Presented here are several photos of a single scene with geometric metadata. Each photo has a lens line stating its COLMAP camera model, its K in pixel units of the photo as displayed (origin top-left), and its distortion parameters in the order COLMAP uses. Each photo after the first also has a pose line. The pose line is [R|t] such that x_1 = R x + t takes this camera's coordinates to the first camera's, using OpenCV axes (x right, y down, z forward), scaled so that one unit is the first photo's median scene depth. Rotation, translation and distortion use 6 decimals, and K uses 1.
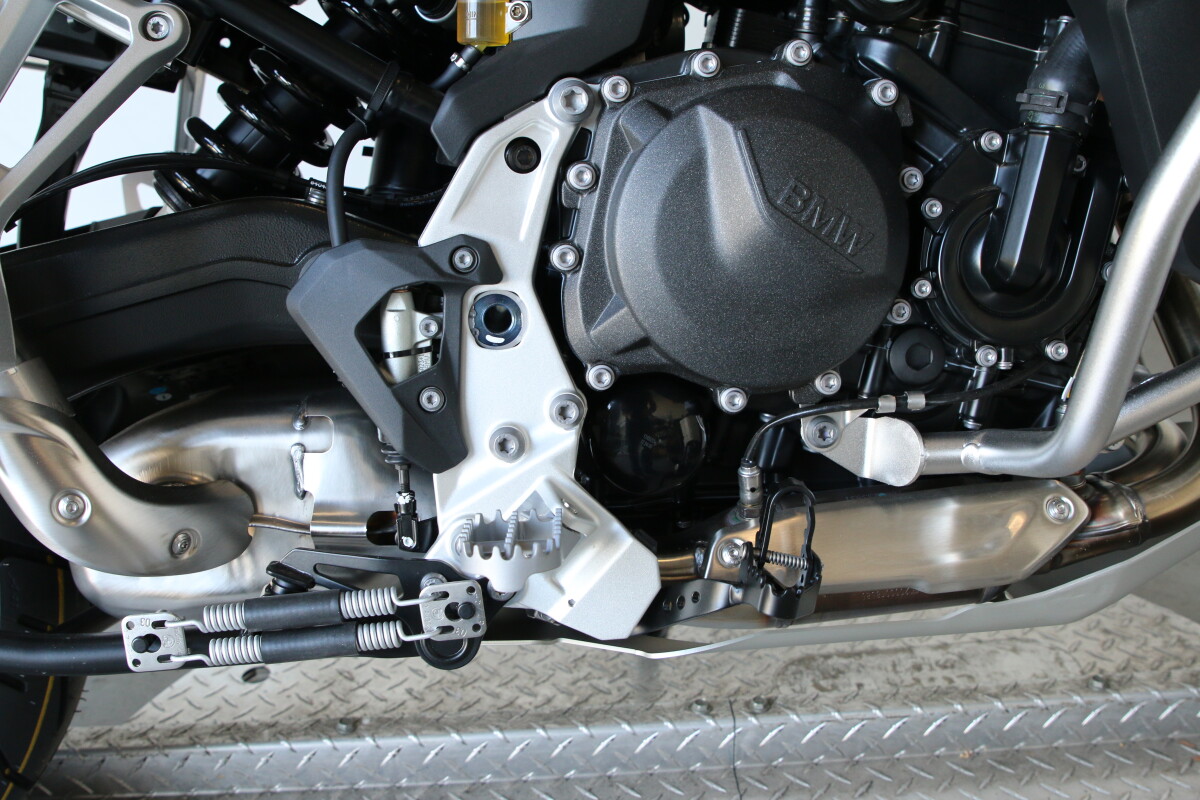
lens RADIAL K [[1309.3, 0, 597.3], [0, 1309.3, 385.6], [0, 0, 1]] dist [-0.147258, 0.116137]
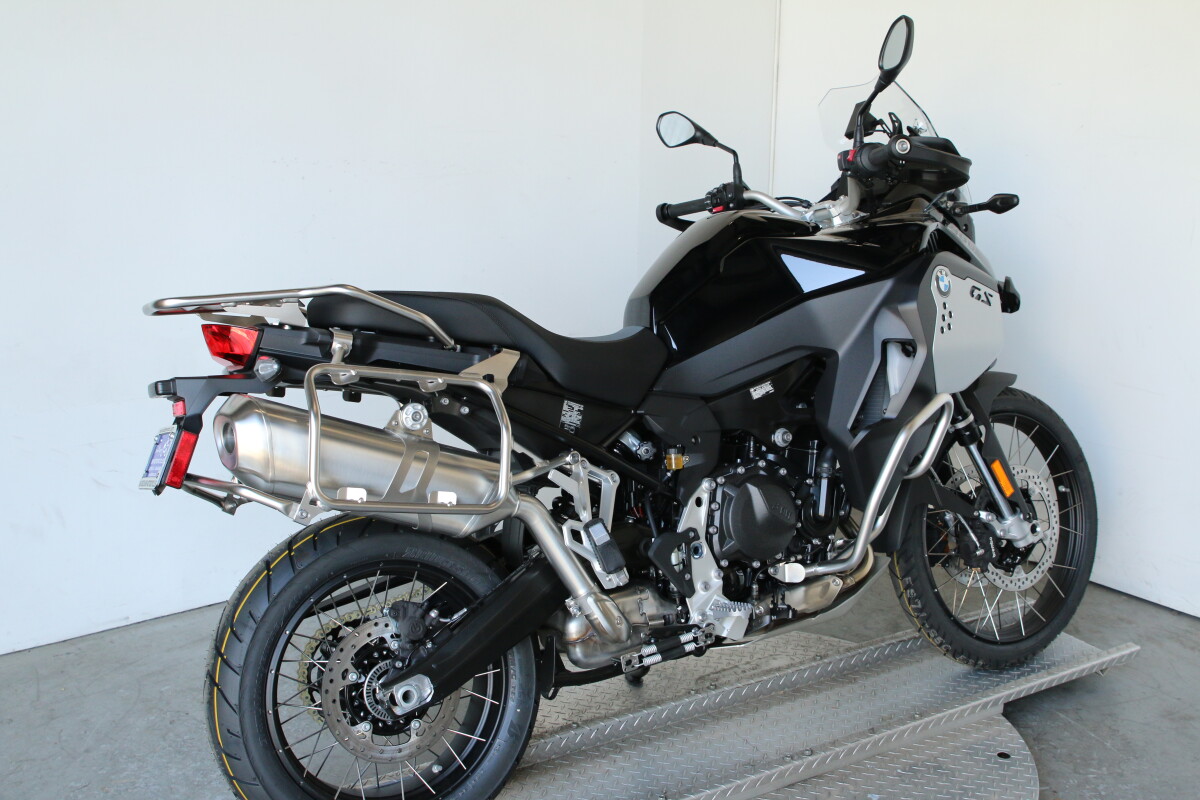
lens RADIAL K [[1327.0, 0, 602.3], [0, 1327.0, 384.4], [0, 0, 1]] dist [-0.139850, 0.111832]
pose [[0.887565, -0.080979, 0.453510, -1.821774], [0.151321, 0.981054, -0.120974, -0.095385], [-0.435122, 0.175998, 0.883003, -2.009418]]
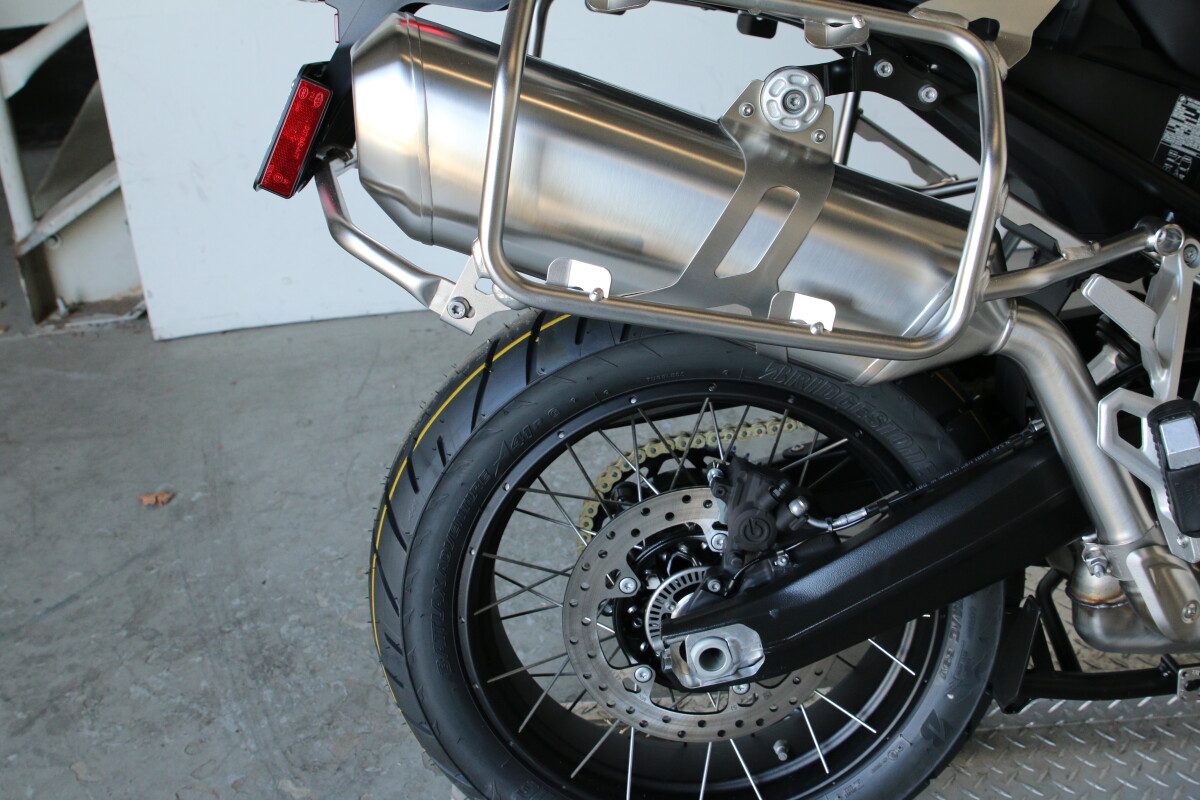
lens RADIAL K [[1309.3, 0, 597.3], [0, 1309.3, 385.6], [0, 0, 1]] dist [-0.147258, 0.116137]
pose [[0.999478, 0.007668, -0.031396, -0.985950], [-0.002775, 0.988220, 0.153017, -0.371244], [0.032200, -0.152850, 0.987725, -0.452625]]
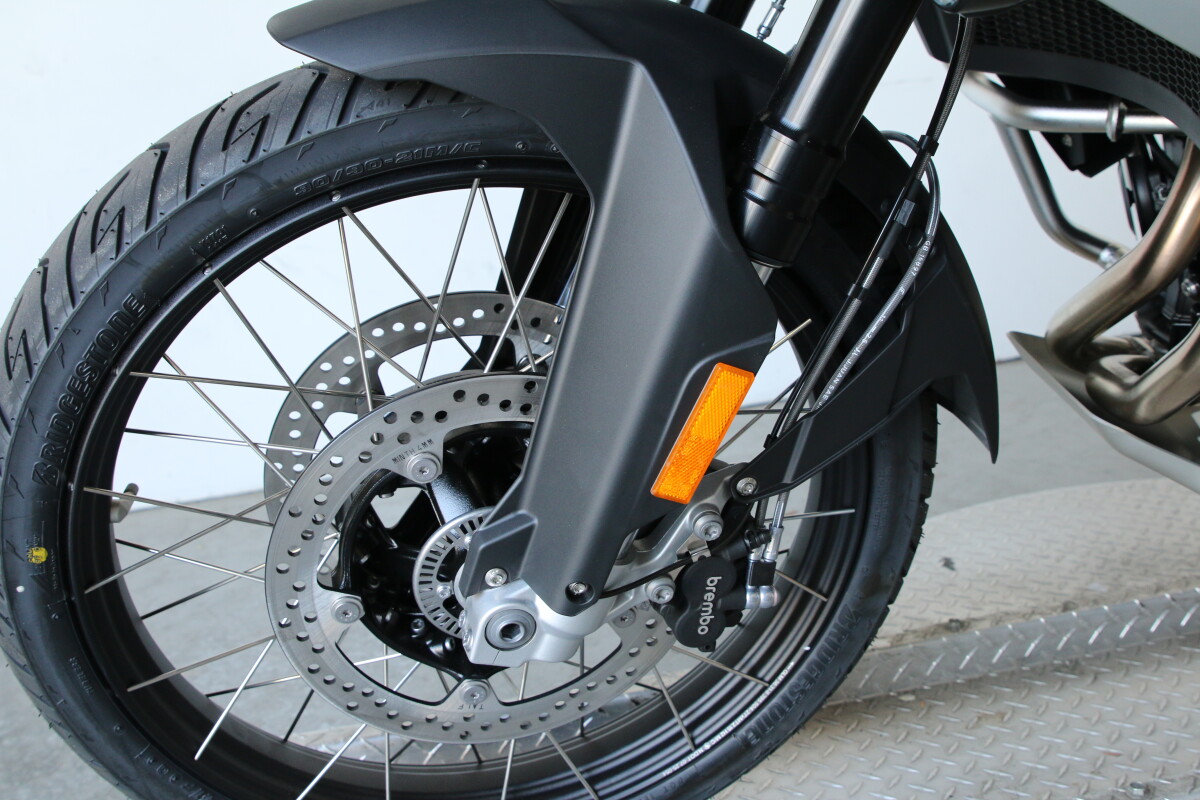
lens RADIAL K [[1309.3, 0, 597.3], [0, 1309.3, 385.6], [0, 0, 1]] dist [-0.147258, 0.116137]
pose [[0.992950, -0.096547, 0.068760, -0.865058], [0.106733, 0.980595, -0.164442, 0.307001], [-0.051550, 0.170621, 0.983987, -0.298956]]
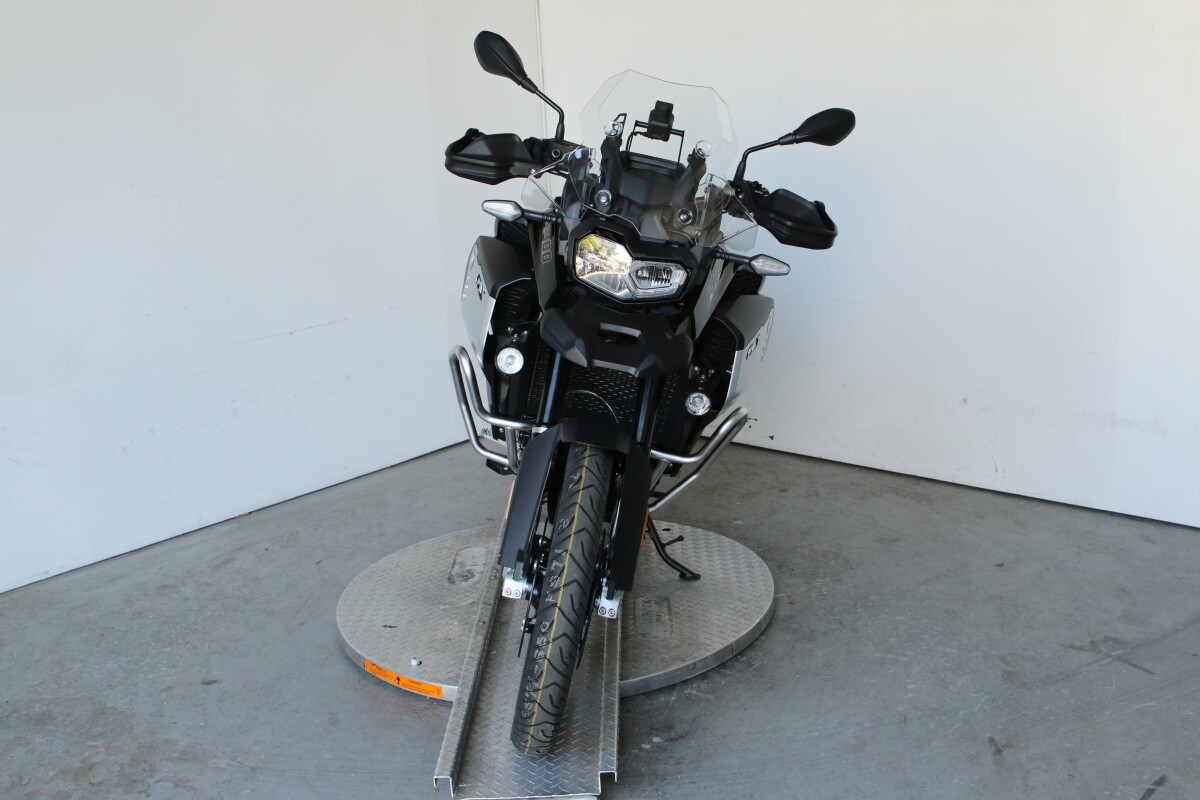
lens RADIAL K [[1327.0, 0, 602.3], [0, 1327.0, 384.4], [0, 0, 1]] dist [-0.139850, 0.111832]
pose [[0.812216, -0.169697, 0.558130, -2.318943], [0.269472, 0.957701, -0.100963, 0.333709], [-0.517388, 0.232405, 0.823588, -3.031713]]
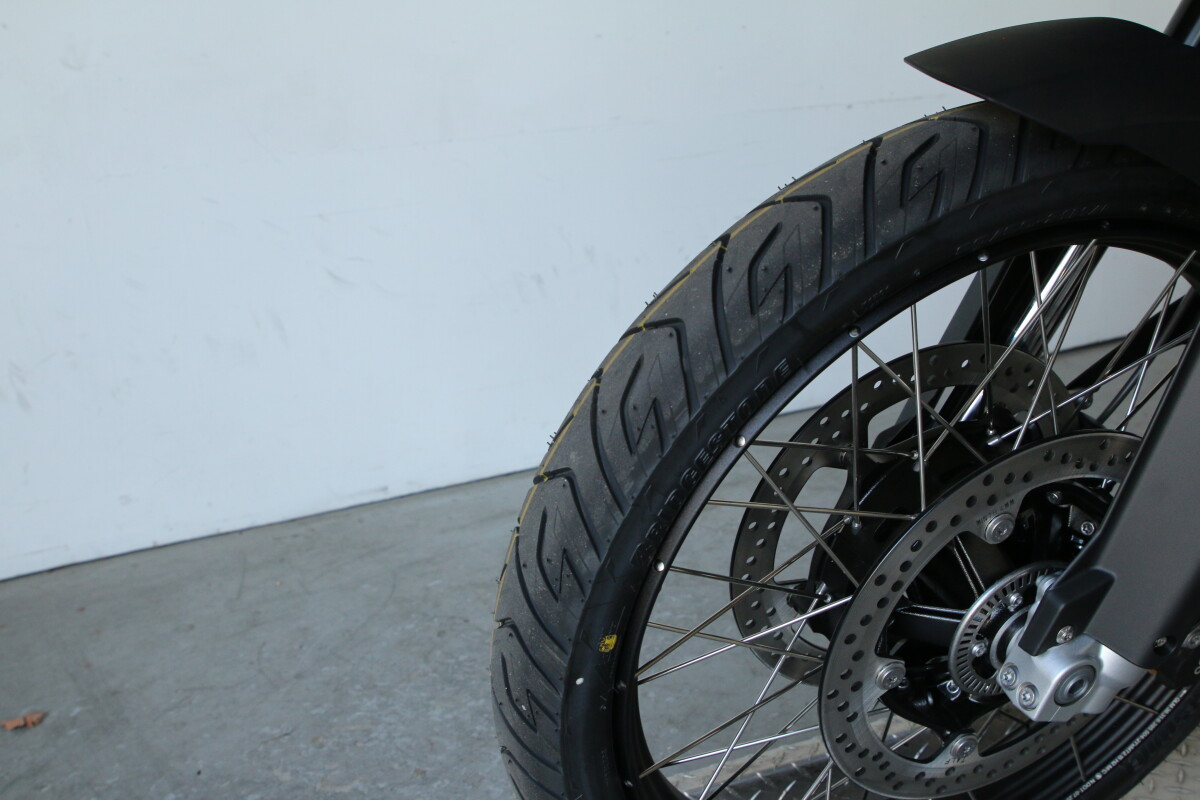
lens RADIAL K [[1309.3, 0, 597.3], [0, 1309.3, 385.6], [0, 0, 1]] dist [-0.147258, 0.116137]
pose [[0.965850, -0.111593, 0.233840, -1.502417], [0.146339, 0.979716, -0.136898, 0.159857], [-0.213820, 0.166443, 0.962589, -0.173190]]
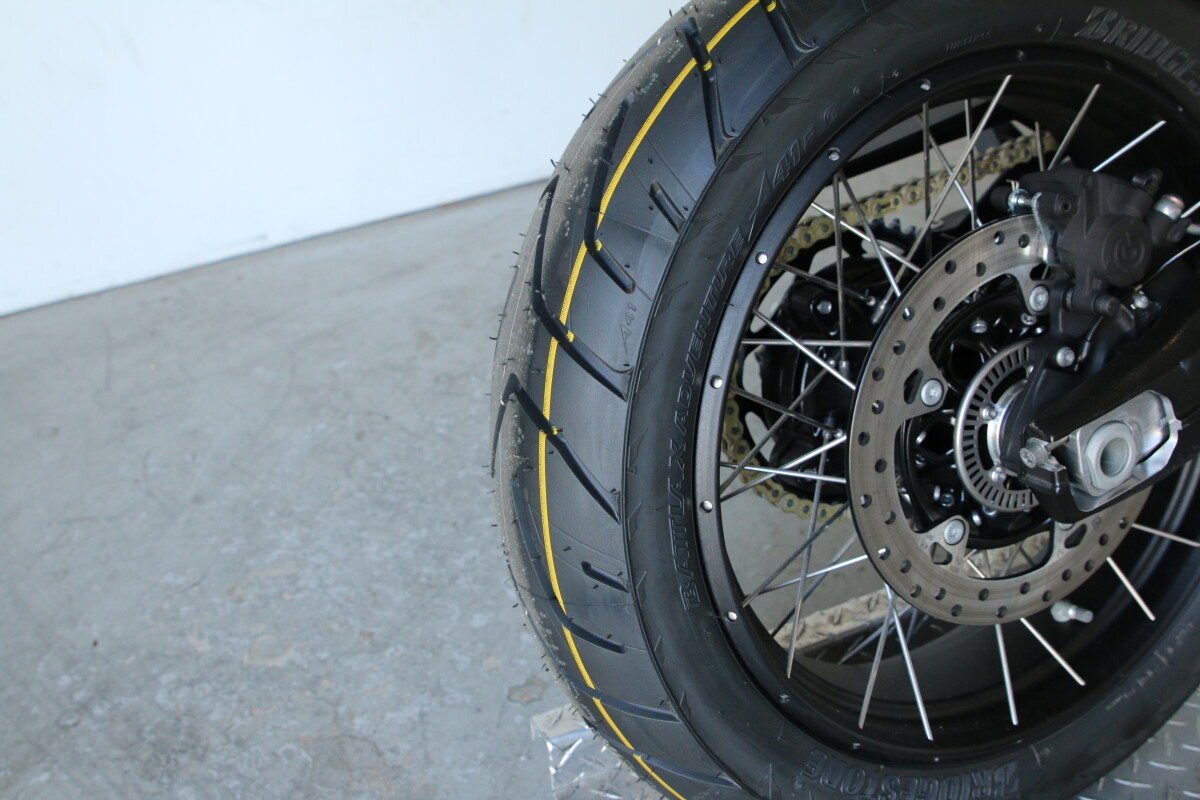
lens RADIAL K [[1294.5, 0, 600.5], [0, 1294.5, 384.8], [0, 0, 1]] dist [-0.145859, 0.107283]
pose [[0.926371, -0.182567, 0.329403, -1.572368], [0.142970, 0.979648, 0.140886, -0.068886], [-0.348420, -0.083418, 0.933619, 0.241803]]
